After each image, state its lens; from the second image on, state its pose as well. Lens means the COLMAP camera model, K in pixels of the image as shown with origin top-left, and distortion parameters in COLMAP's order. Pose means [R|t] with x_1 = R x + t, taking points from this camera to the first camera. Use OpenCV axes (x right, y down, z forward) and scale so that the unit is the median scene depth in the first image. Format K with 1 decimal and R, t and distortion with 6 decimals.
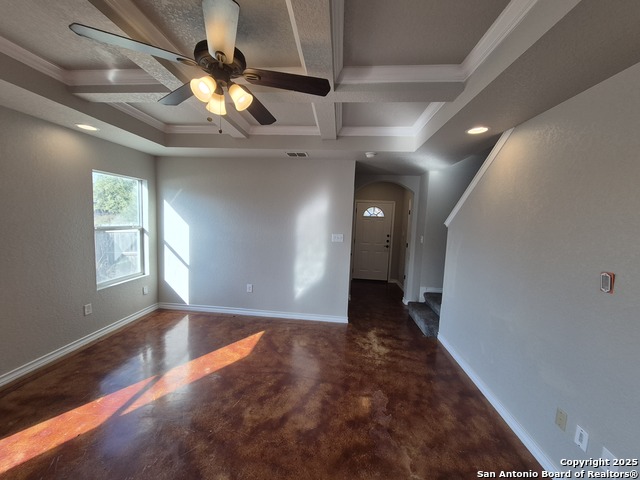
lens RADIAL K [[260.3, 0, 320.0], [0, 260.3, 240.0], [0, 0, 1]] dist [0.000913, 0.000522]
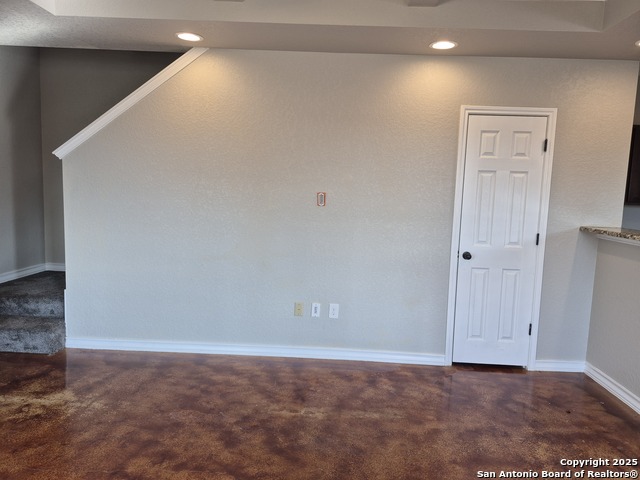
lens RADIAL K [[458.5, 0, 320.0], [0, 458.5, 240.0], [0, 0, 1]] dist [0.031181, -0.003231]
pose [[-0.076842, -0.153164, 0.985209, -0.943188], [0.044841, 0.986600, 0.156877, -0.011412], [-0.996034, 0.056232, -0.068944, 0.751329]]
